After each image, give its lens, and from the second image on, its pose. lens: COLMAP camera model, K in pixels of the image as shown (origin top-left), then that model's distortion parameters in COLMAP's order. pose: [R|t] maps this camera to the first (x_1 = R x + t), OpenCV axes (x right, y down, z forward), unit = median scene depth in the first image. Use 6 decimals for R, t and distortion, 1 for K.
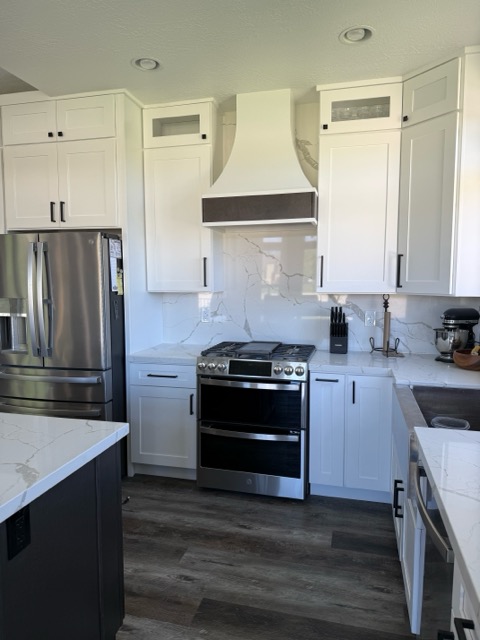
lens RADIAL K [[429.9, 0, 240.0], [0, 429.9, 320.0], [0, 0, 1]] dist [0.002091, -0.002279]
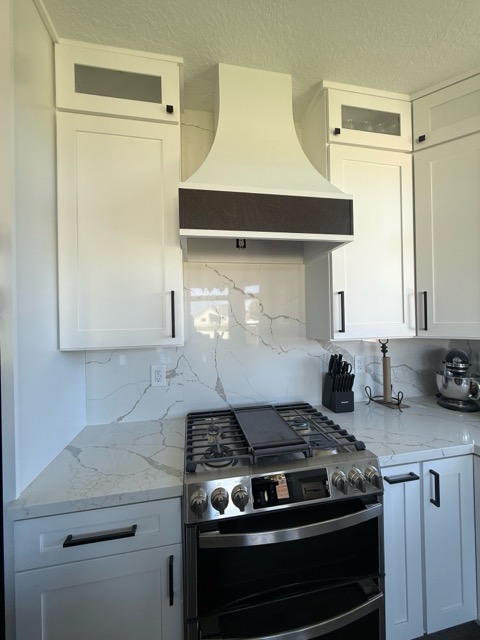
lens RADIAL K [[249.7, 0, 240.0], [0, 249.7, 320.0], [0, 0, 1]] dist [-0.000475, 0.000136]
pose [[0.904618, -0.012216, 0.426049, -0.158570], [0.057874, 0.993852, -0.094385, -0.066885], [-0.422277, 0.110040, 0.899763, 0.673799]]
